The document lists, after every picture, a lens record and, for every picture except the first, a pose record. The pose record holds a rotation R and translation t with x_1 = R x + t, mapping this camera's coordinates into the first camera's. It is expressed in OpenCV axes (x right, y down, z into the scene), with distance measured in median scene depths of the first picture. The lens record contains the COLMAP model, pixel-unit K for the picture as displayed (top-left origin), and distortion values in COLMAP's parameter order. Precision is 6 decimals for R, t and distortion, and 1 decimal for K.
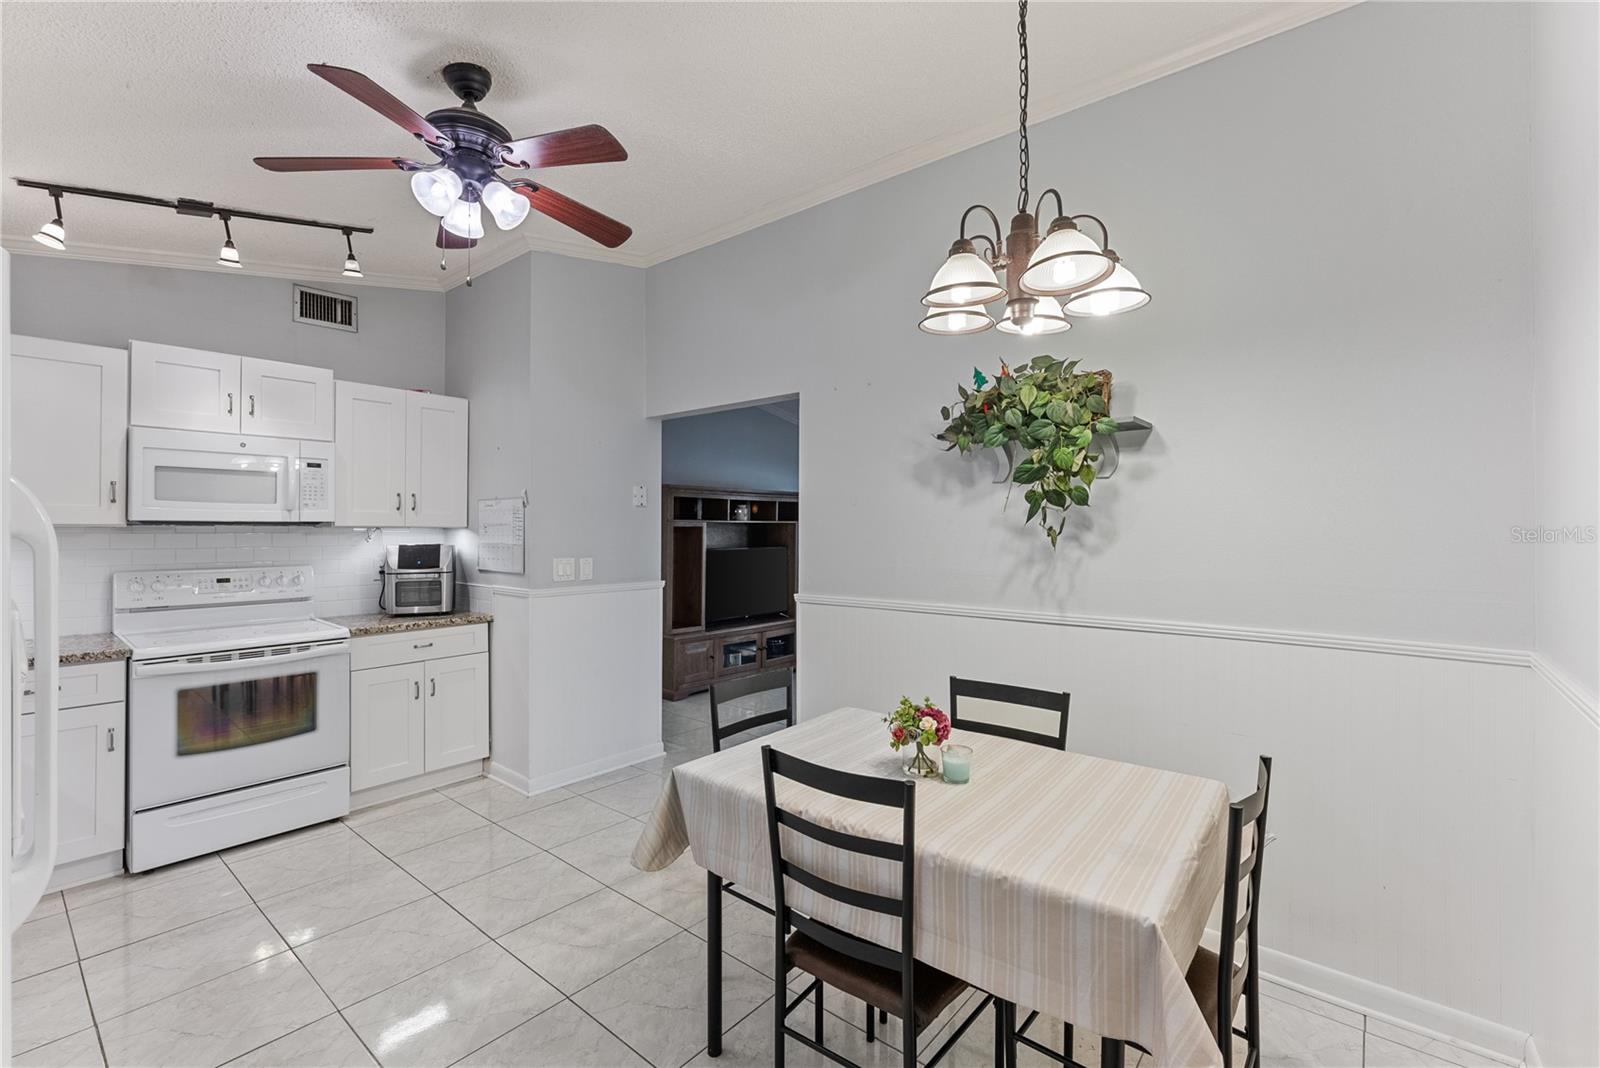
lens RADIAL K [[686.4, 0, 811.7], [0, 686.4, 525.8], [0, 0, 1]] dist [-0.015933, 0.000081]
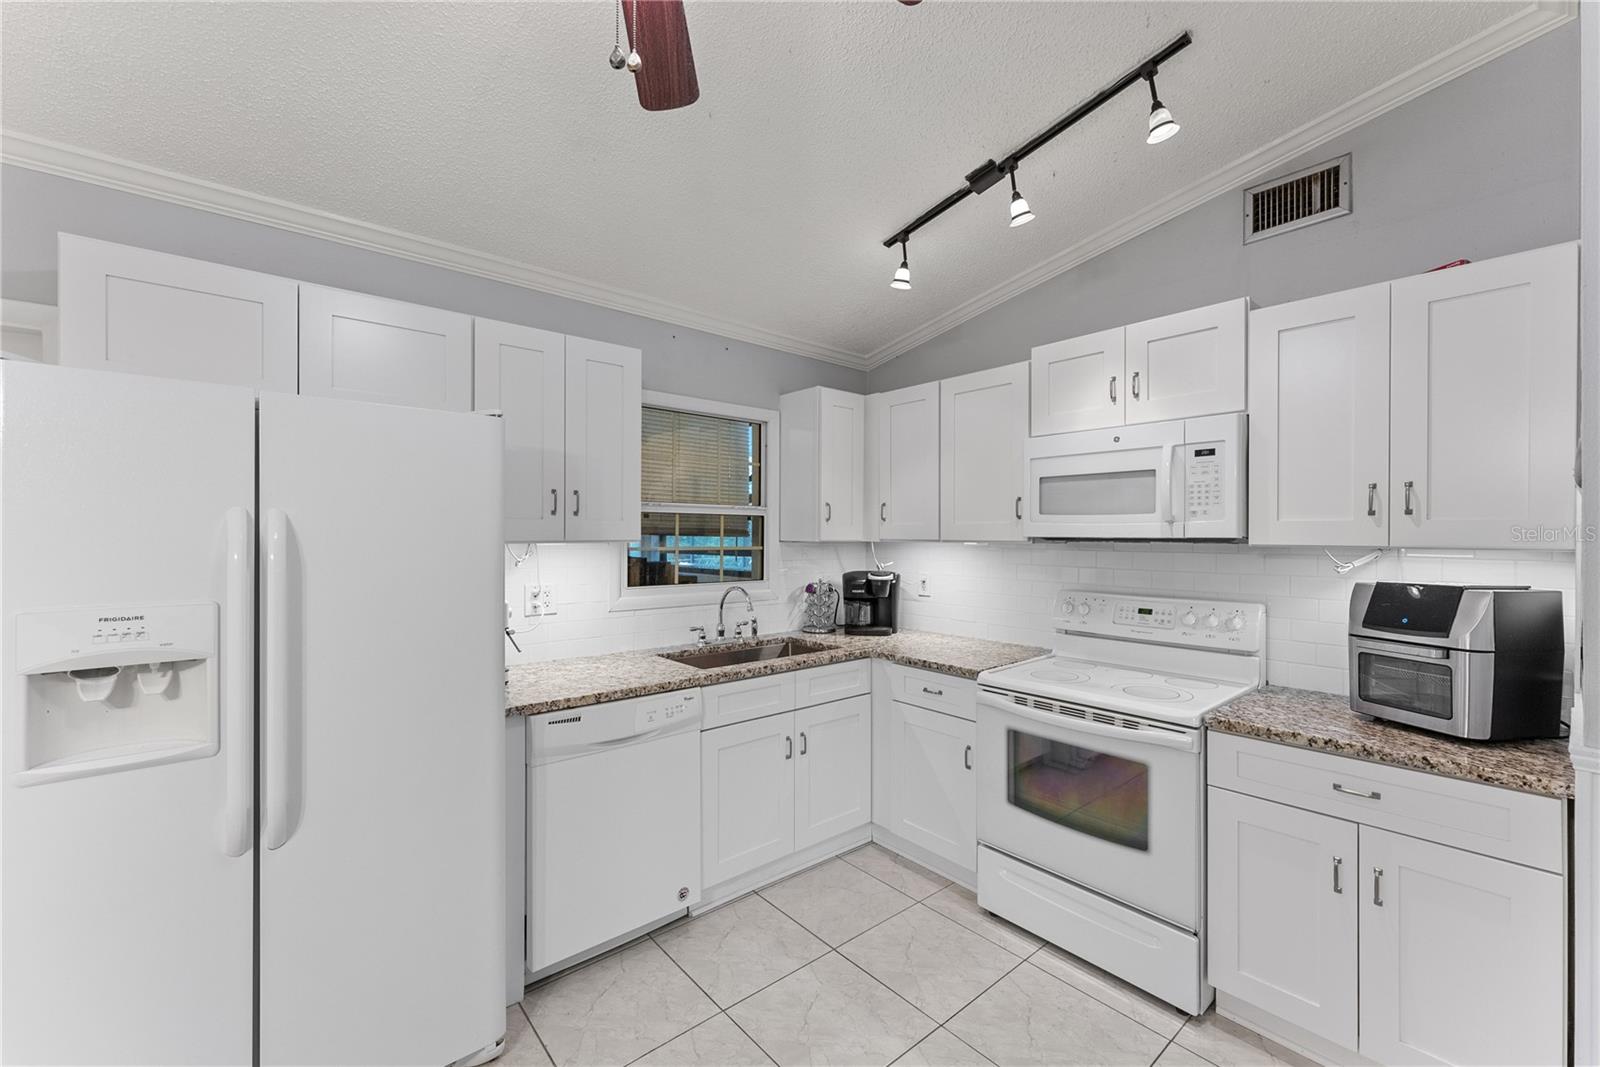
lens RADIAL K [[648.2, 0, 796.9], [0, 648.2, 535.7], [0, 0, 1]] dist [0.000824, 0.000054]
pose [[-0.185099, -0.001665, -0.982719, -0.040094], [0.000467, 0.999998, -0.001782, -0.007432], [0.982720, -0.000789, -0.185097, 0.742594]]
